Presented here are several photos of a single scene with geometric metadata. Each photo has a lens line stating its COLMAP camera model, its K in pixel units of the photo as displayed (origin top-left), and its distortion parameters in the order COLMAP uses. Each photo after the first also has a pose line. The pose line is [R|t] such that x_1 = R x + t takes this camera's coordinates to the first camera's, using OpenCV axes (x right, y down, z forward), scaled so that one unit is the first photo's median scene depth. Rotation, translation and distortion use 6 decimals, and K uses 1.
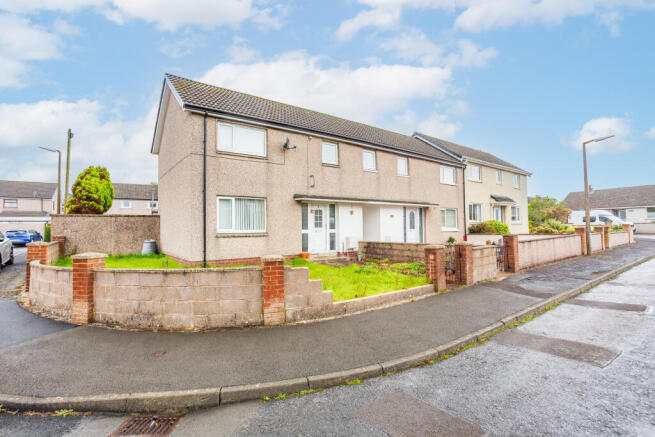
lens RADIAL K [[319.2, 0, 328.6], [0, 319.2, 215.3], [0, 0, 1]] dist [-0.038024, 0.019909]
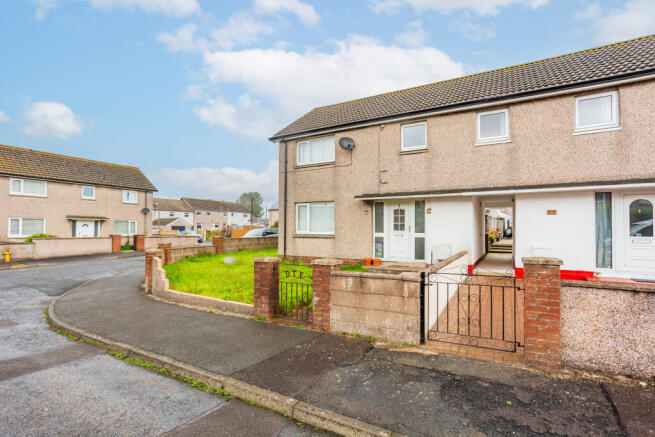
lens RADIAL K [[319.2, 0, 323.2], [0, 319.2, 217.8], [0, 0, 1]] dist [-0.038024, 0.019909]
pose [[0.376628, -0.018179, -0.926186, 0.684473], [0.031278, 0.999487, -0.006898, 0.005011], [0.925836, -0.026371, 0.377003, 0.523918]]
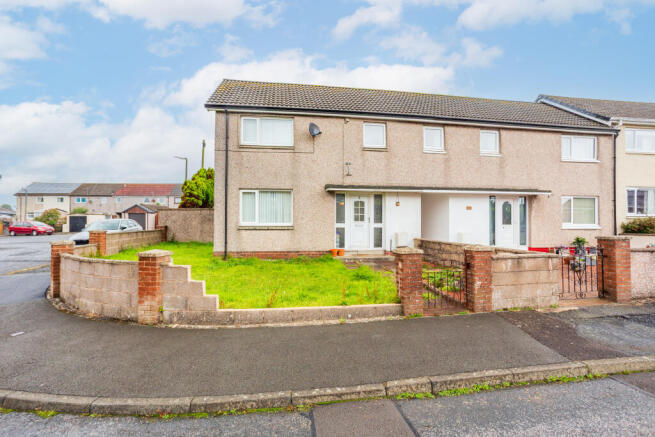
lens RADIAL K [[319.2, 0, 324.4], [0, 319.2, 214.3], [0, 0, 1]] dist [-0.038024, 0.019909]
pose [[0.880119, 0.002027, -0.474749, 0.313094], [0.007065, 0.999824, 0.017367, 0.003352], [0.474701, -0.018639, 0.879950, 0.185035]]
